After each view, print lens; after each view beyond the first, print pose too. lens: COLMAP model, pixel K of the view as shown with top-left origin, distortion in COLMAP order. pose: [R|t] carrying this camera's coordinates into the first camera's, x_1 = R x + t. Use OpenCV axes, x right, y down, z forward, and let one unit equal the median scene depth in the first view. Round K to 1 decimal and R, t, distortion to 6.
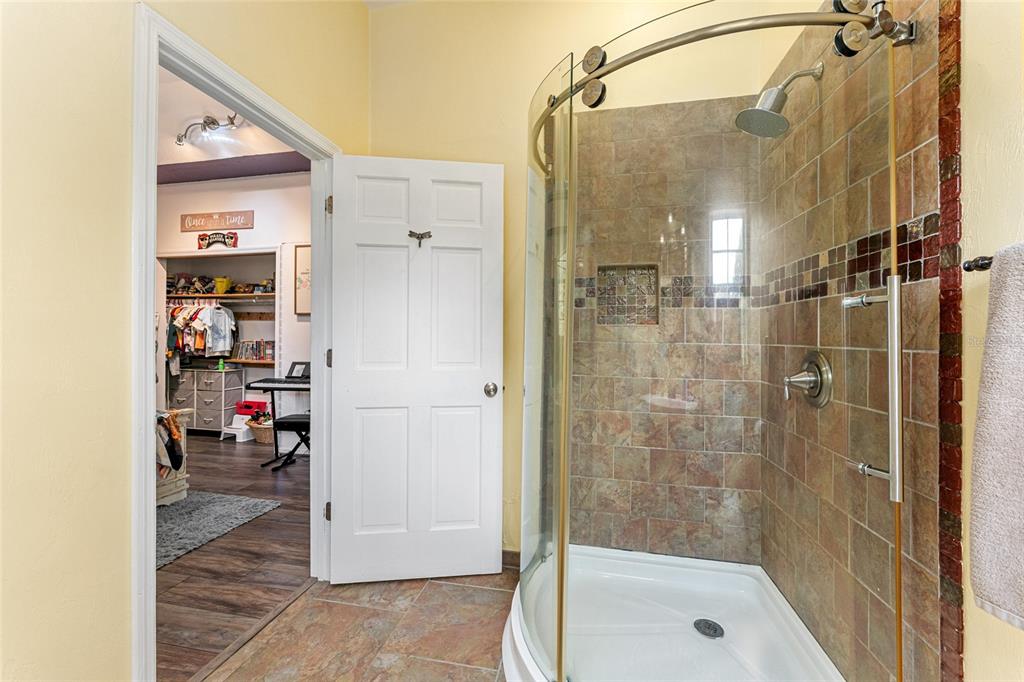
lens RADIAL K [[413.3, 0, 512.2], [0, 413.3, 338.3], [0, 0, 1]] dist [-0.001092, -0.001290]
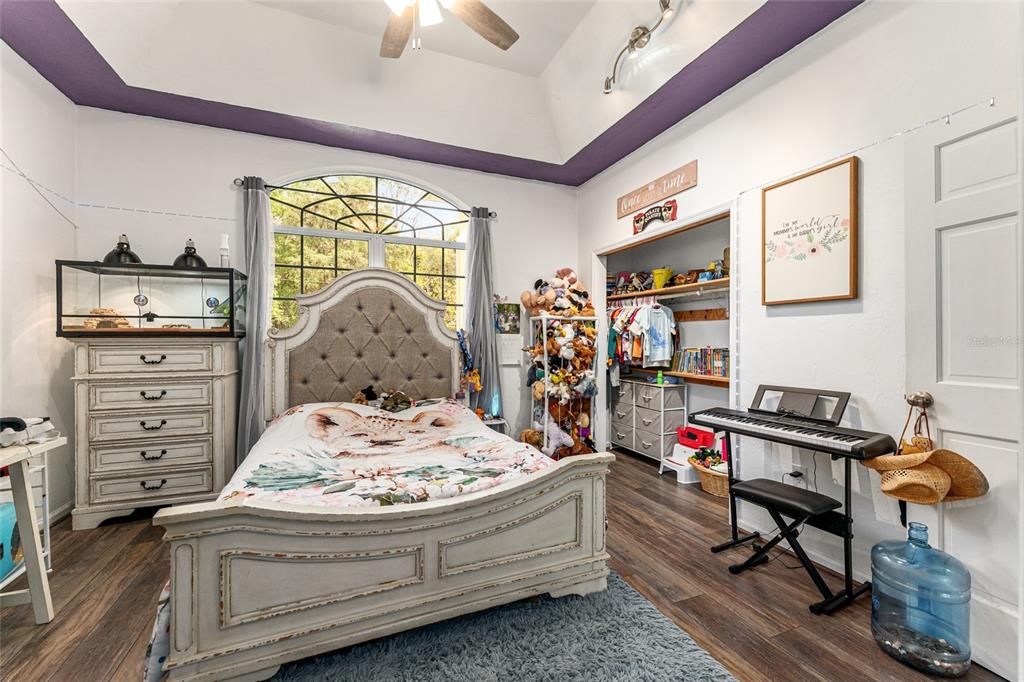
lens RADIAL K [[413.3, 0, 512.3], [0, 413.3, 341.7], [0, 0, 1]] dist [-0.001092, -0.001290]
pose [[0.560535, -0.005330, -0.828114, -0.209934], [0.003629, 0.999985, -0.003980, -0.003524], [0.828123, -0.000774, 0.560546, 0.326445]]
